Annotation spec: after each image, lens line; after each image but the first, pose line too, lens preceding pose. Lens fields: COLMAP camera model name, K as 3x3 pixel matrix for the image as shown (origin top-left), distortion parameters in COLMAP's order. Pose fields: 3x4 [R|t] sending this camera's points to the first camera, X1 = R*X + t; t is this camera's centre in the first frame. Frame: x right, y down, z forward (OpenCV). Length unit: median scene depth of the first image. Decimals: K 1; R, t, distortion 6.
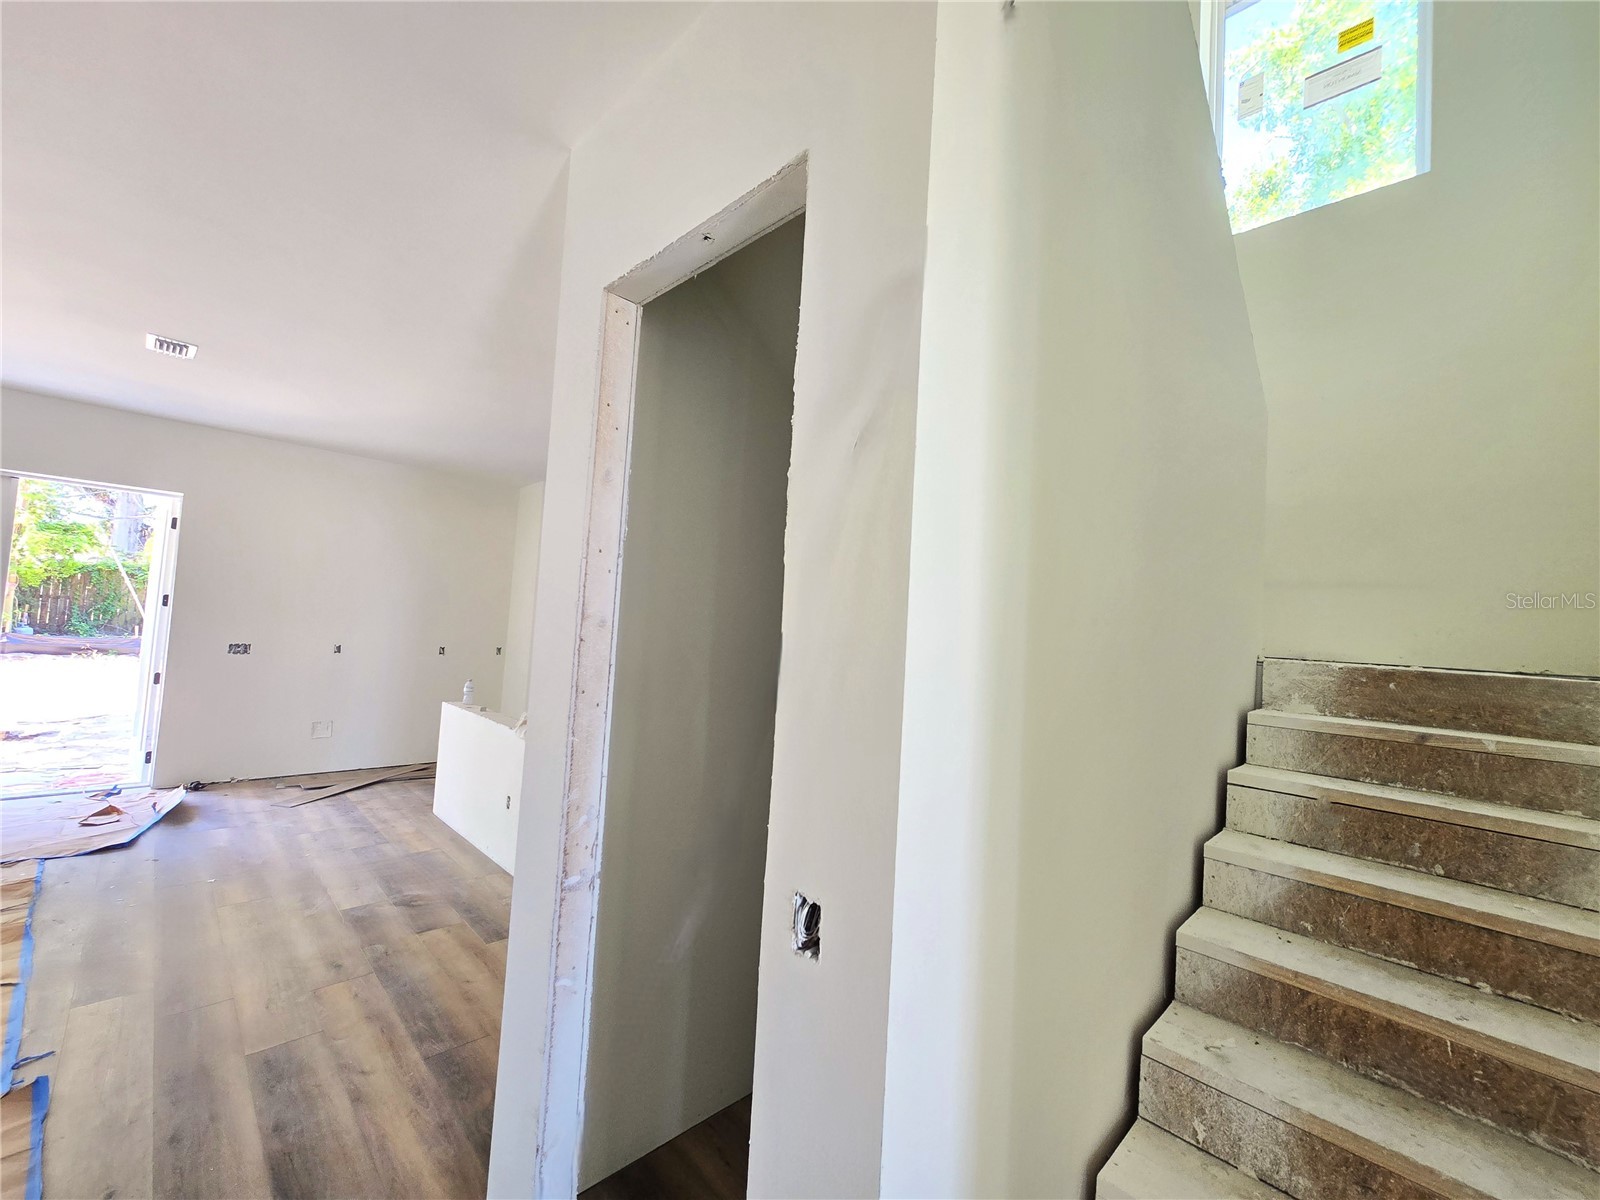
lens RADIAL K [[655.7, 0, 801.1], [0, 655.7, 582.4], [0, 0, 1]] dist [-0.009071, 0.002132]
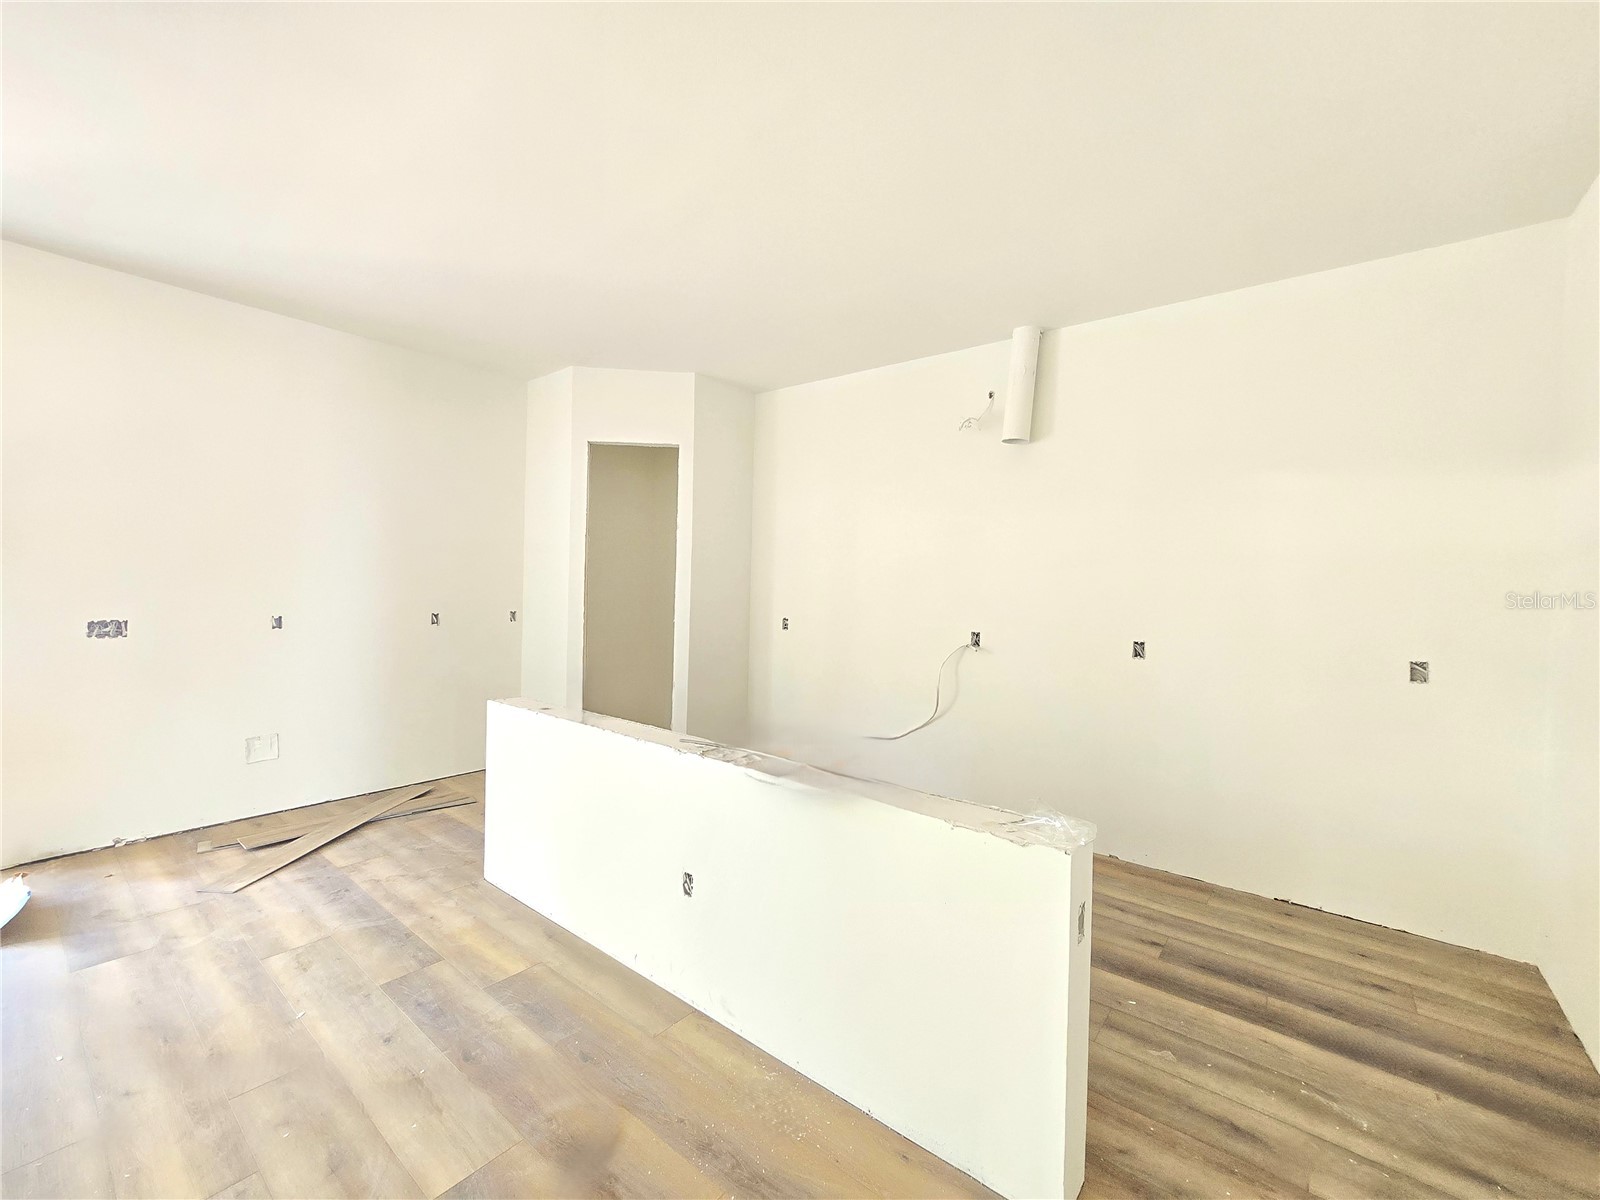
lens RADIAL K [[655.7, 0, 795.5], [0, 655.7, 587.7], [0, 0, 1]] dist [-0.009071, 0.002132]
pose [[0.993018, -0.033655, 0.113063, -0.359936], [0.025706, 0.997142, 0.071042, 0.045231], [-0.115131, -0.067639, 0.991045, 0.403840]]
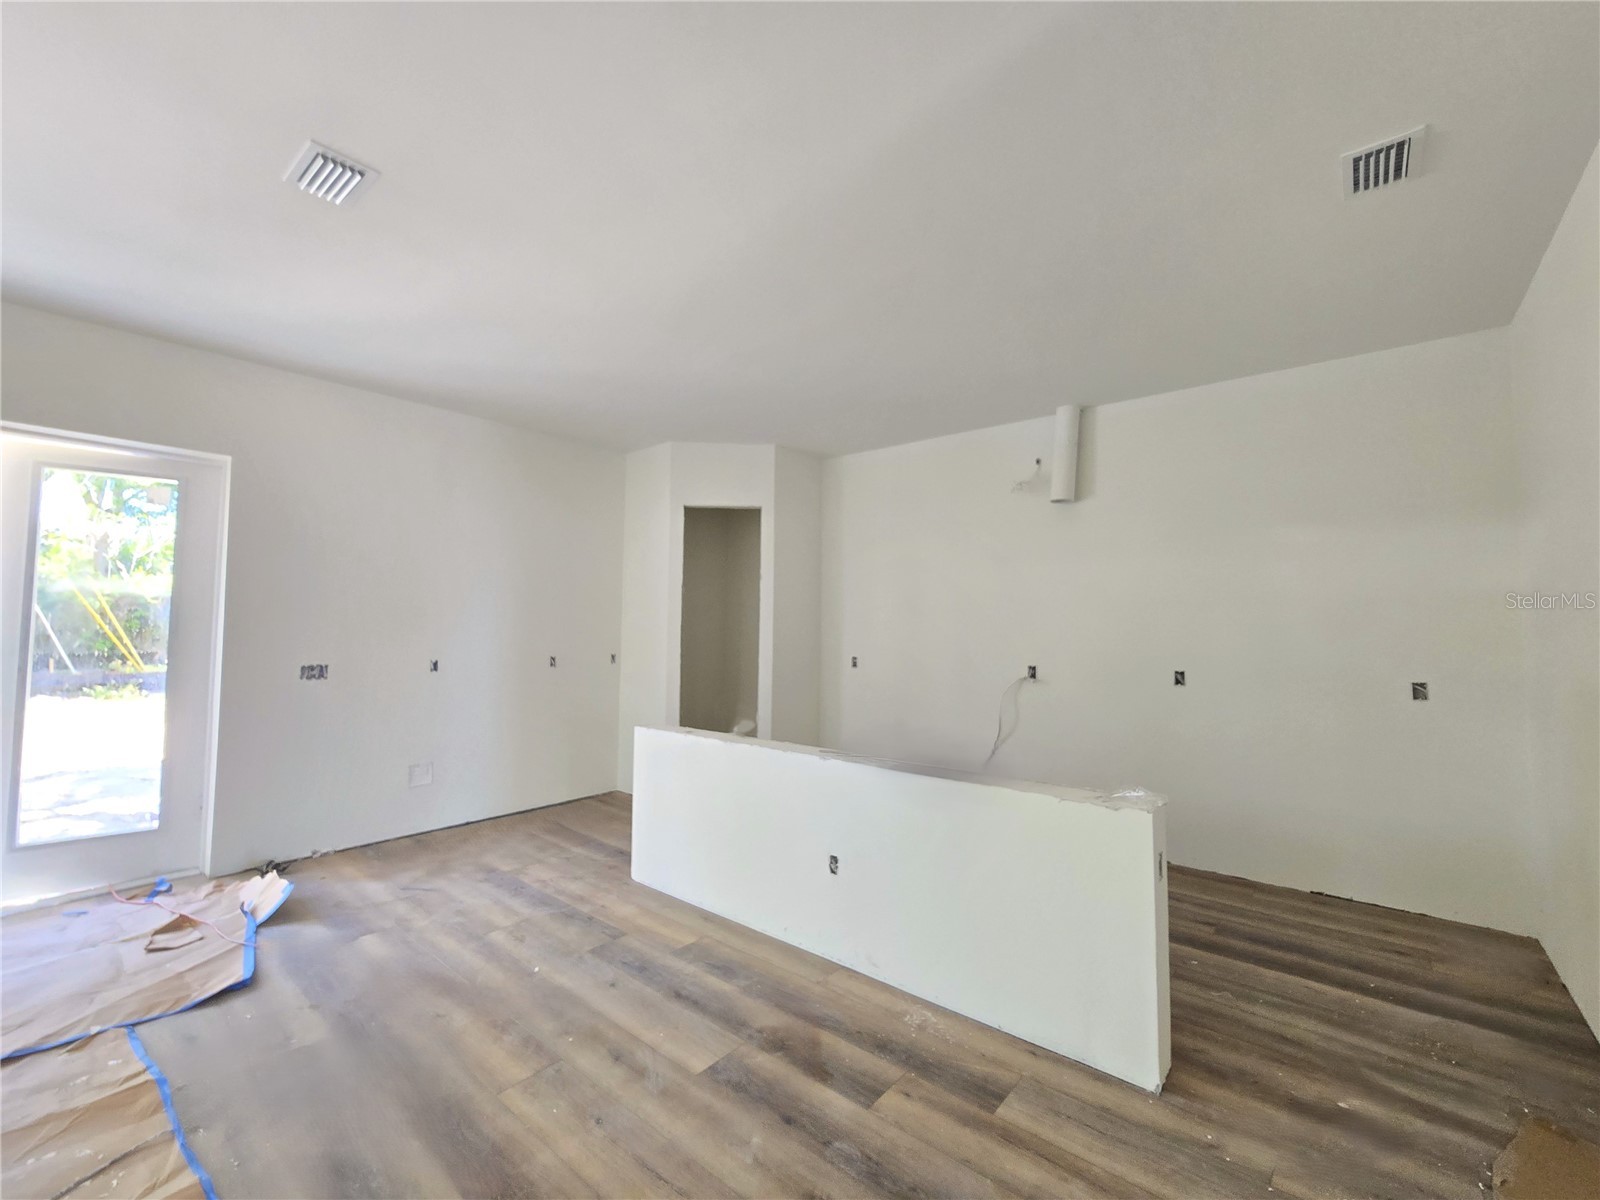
lens RADIAL K [[655.7, 0, 797.3], [0, 655.7, 591.3], [0, 0, 1]] dist [-0.009071, 0.002132]
pose [[0.994841, -0.043305, 0.091744, -0.468861], [0.042684, 0.999051, 0.008727, 0.034423], [-0.092035, -0.004766, 0.995744, 0.275343]]
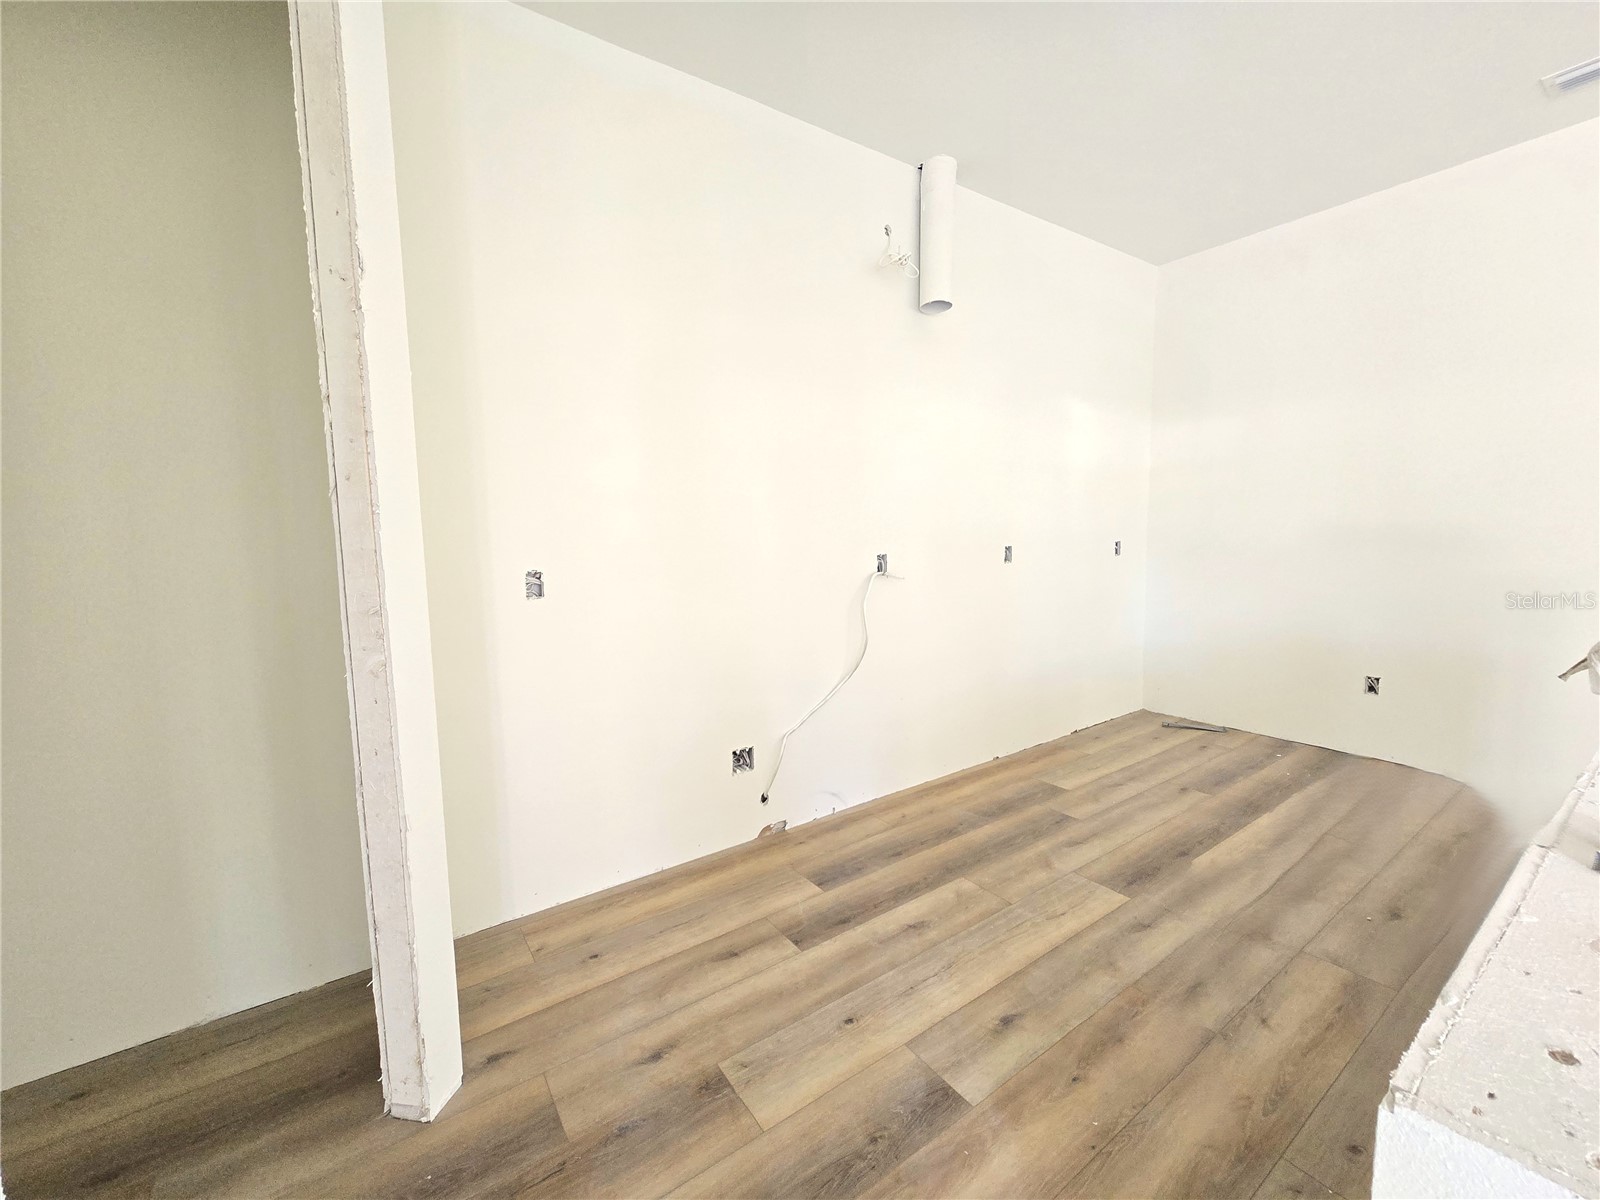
lens RADIAL K [[655.7, 0, 809.6], [0, 655.7, 593.9], [0, 0, 1]] dist [-0.009071, 0.002132]
pose [[0.164091, -0.160589, 0.973286, -0.687482], [-0.028741, 0.985463, 0.167444, 0.103856], [-0.986027, -0.055449, 0.157090, 1.211100]]
